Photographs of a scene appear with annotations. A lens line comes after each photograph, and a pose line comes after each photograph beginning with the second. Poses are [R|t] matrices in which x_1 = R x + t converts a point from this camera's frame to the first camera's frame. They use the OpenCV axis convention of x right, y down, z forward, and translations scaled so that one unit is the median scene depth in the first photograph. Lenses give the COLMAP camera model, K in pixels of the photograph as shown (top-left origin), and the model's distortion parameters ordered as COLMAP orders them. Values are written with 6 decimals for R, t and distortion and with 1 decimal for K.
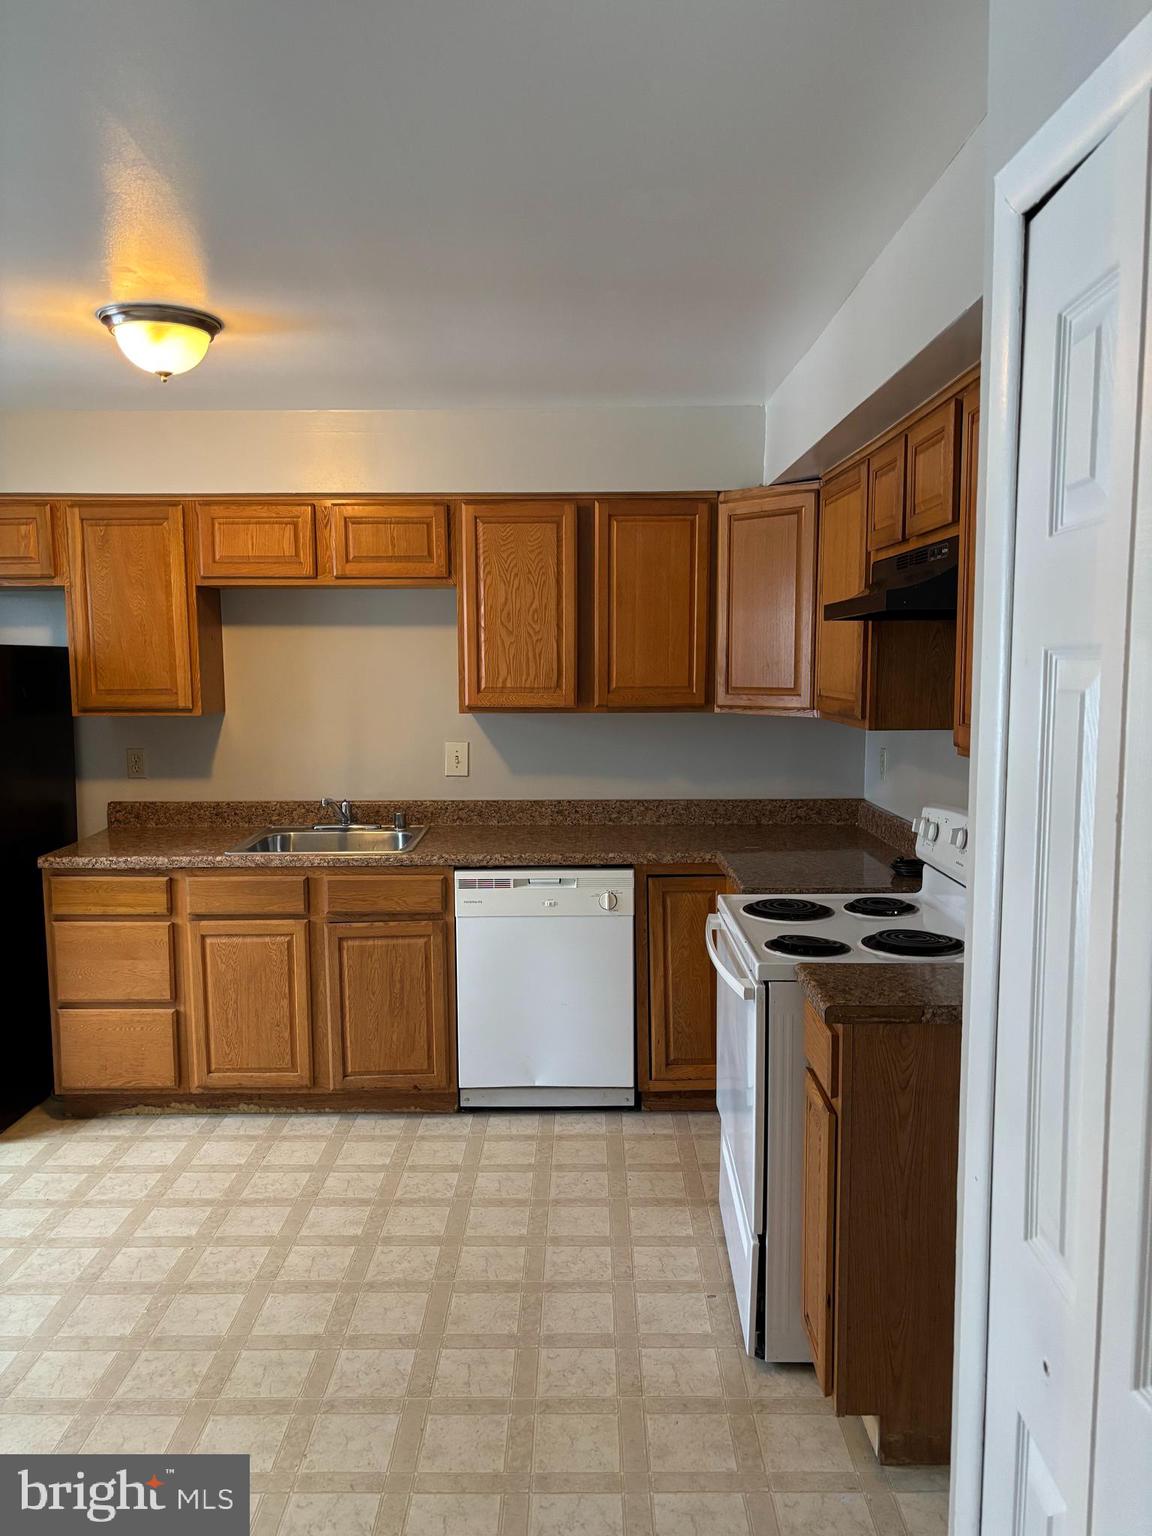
lens RADIAL K [[1127.9, 0, 573.6], [0, 1127.9, 768.1], [0, 0, 1]] dist [-0.009455, -0.031230]
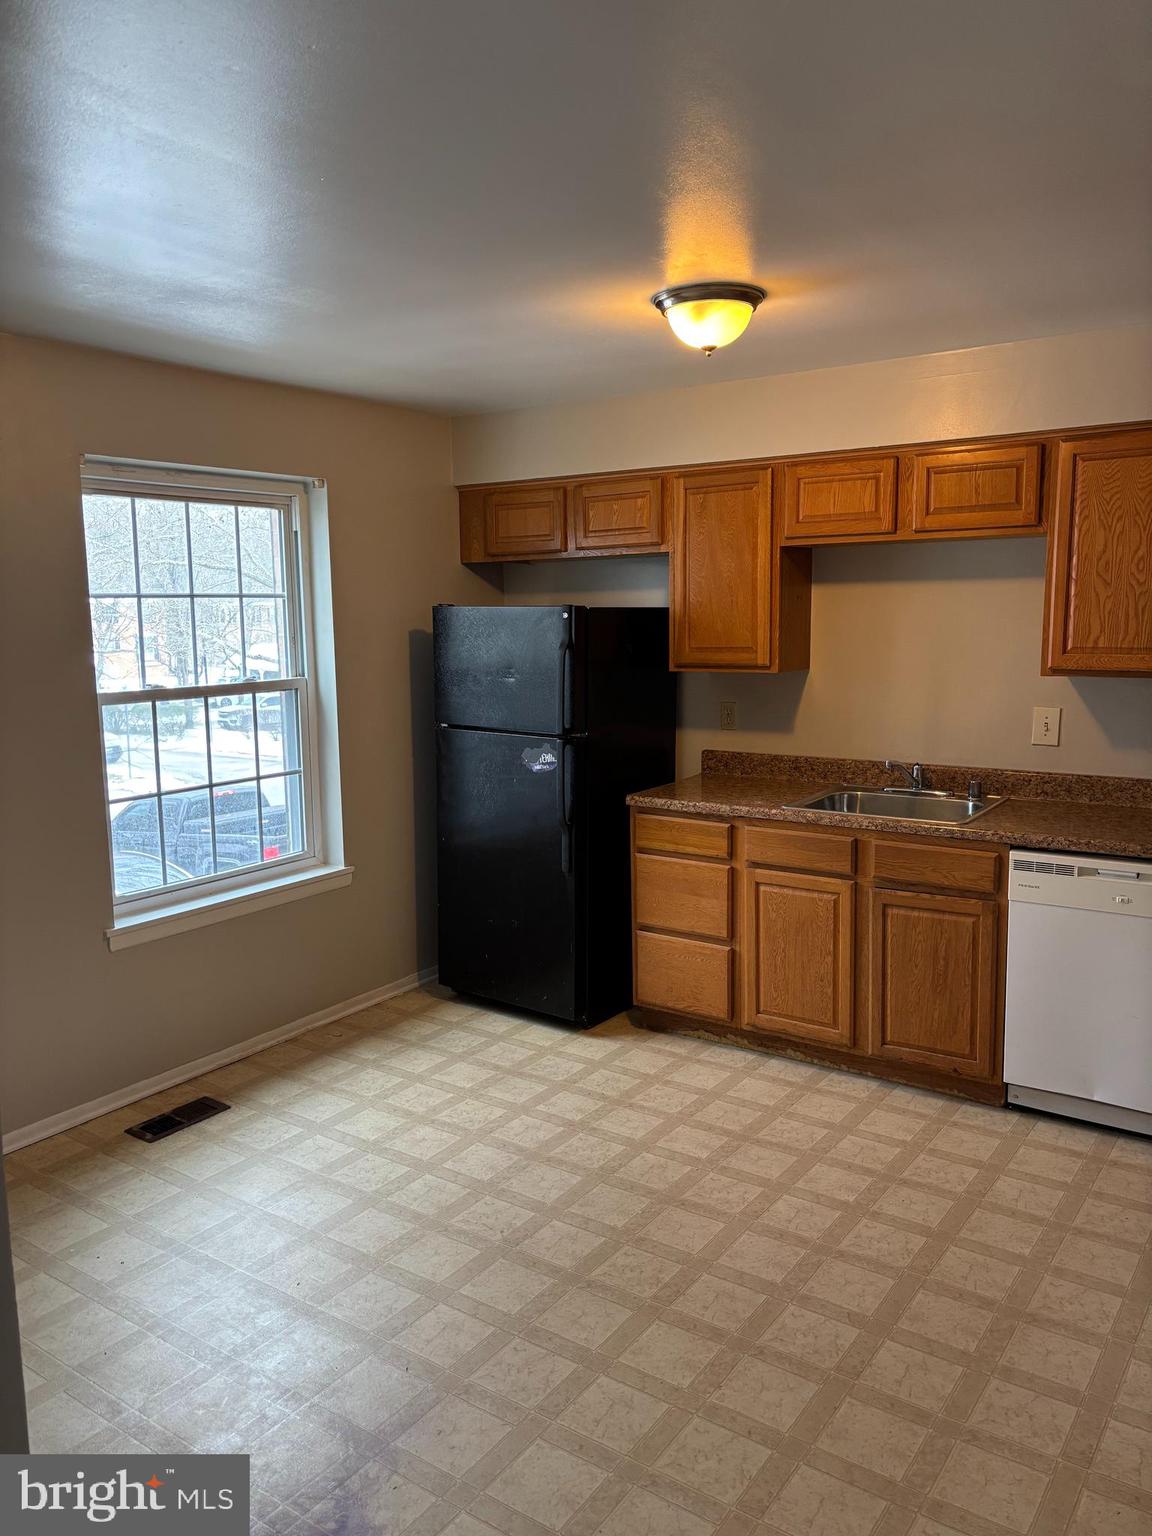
lens RADIAL K [[1127.9, 0, 567.5], [0, 1127.9, 772.1], [0, 0, 1]] dist [-0.009455, -0.031230]
pose [[0.801387, 0.074309, -0.593513, 0.144429], [-0.044392, 0.996906, 0.064874, -0.014797], [0.596497, -0.025642, 0.802206, 0.052925]]
